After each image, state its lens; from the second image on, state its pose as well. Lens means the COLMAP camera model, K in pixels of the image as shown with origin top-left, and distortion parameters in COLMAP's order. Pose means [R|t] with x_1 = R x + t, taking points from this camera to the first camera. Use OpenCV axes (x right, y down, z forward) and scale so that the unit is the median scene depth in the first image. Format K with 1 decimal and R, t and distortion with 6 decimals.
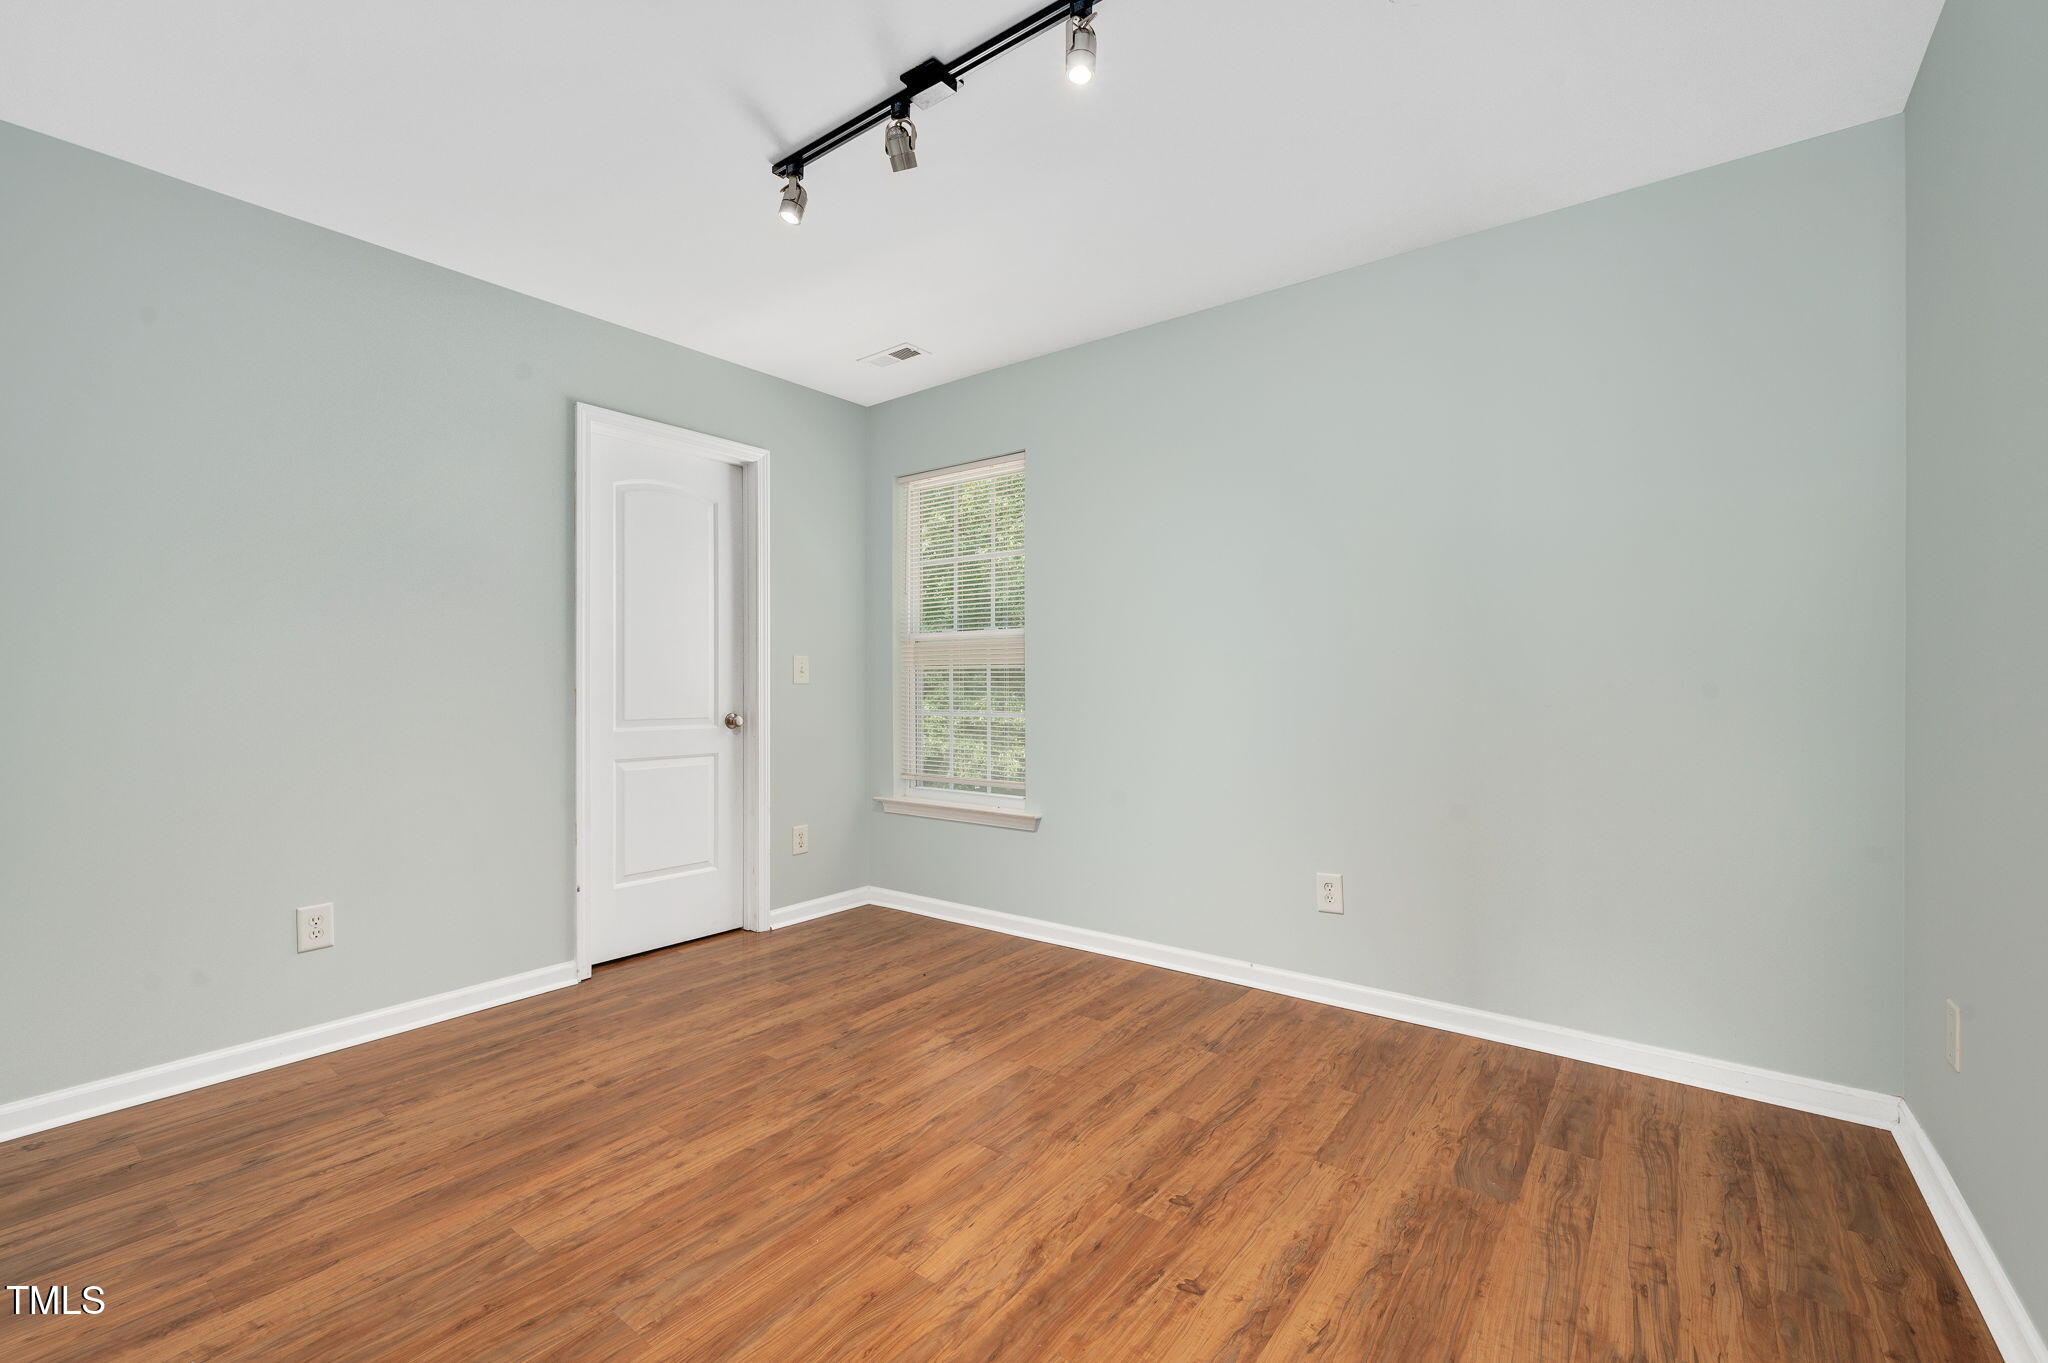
lens RADIAL K [[875.9, 0, 1018.6], [0, 875.9, 683.8], [0, 0, 1]] dist [0.000338, -0.000138]
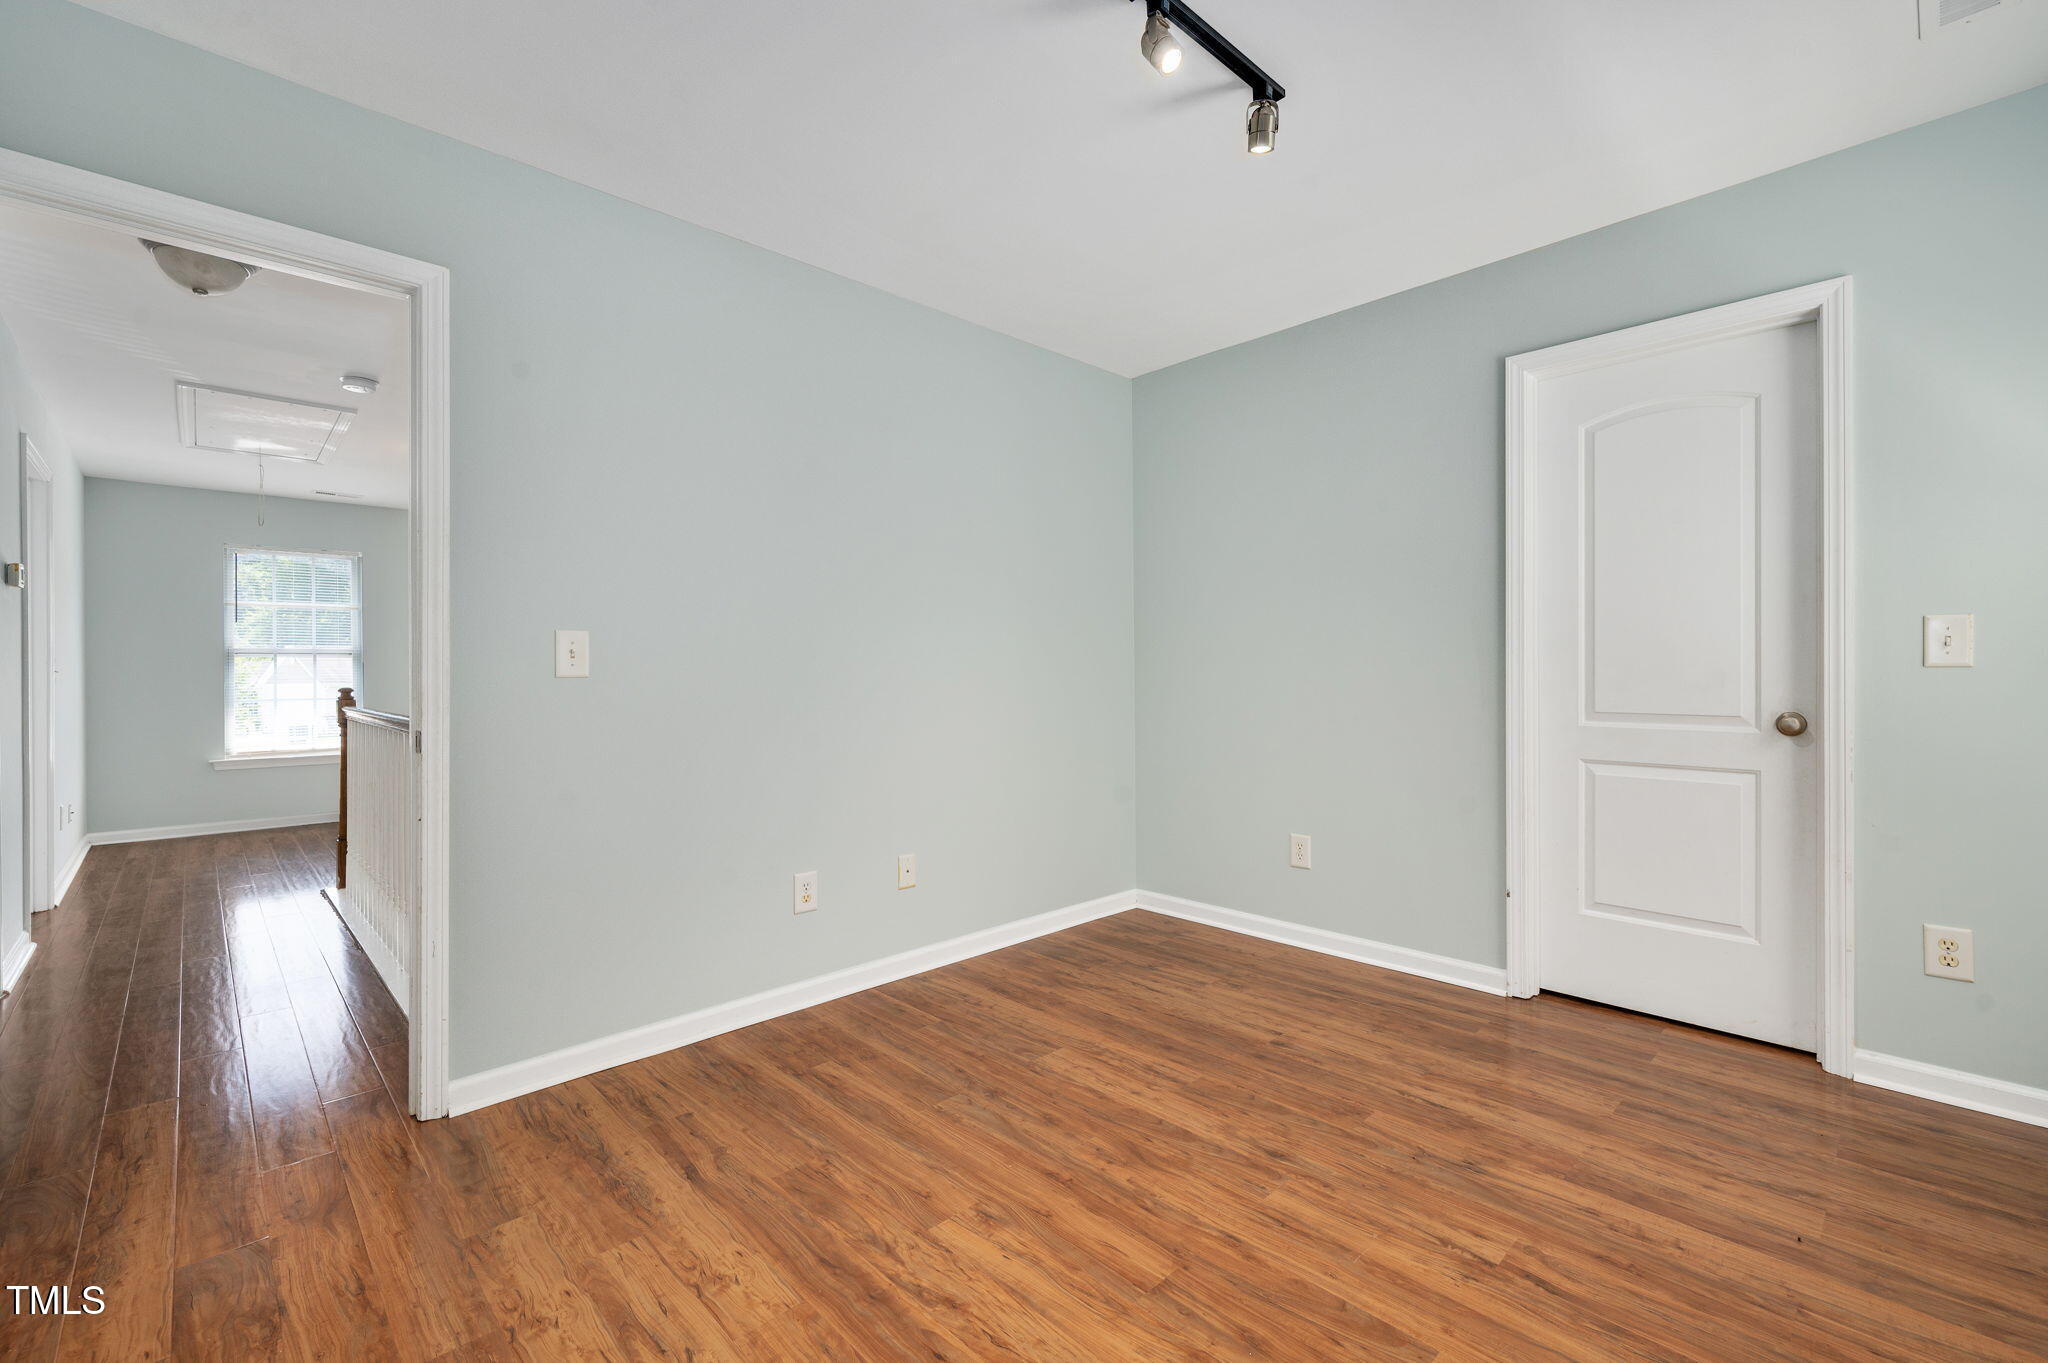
lens RADIAL K [[873.6, 0, 1017.7], [0, 873.6, 668.5], [0, 0, 1]] dist [-0.000438, -0.000250]
pose [[-0.162157, 0.001405, -0.986764, 0.587568], [0.007209, 0.999974, 0.000239, -0.004264], [0.986739, -0.007075, -0.162163, 0.799737]]
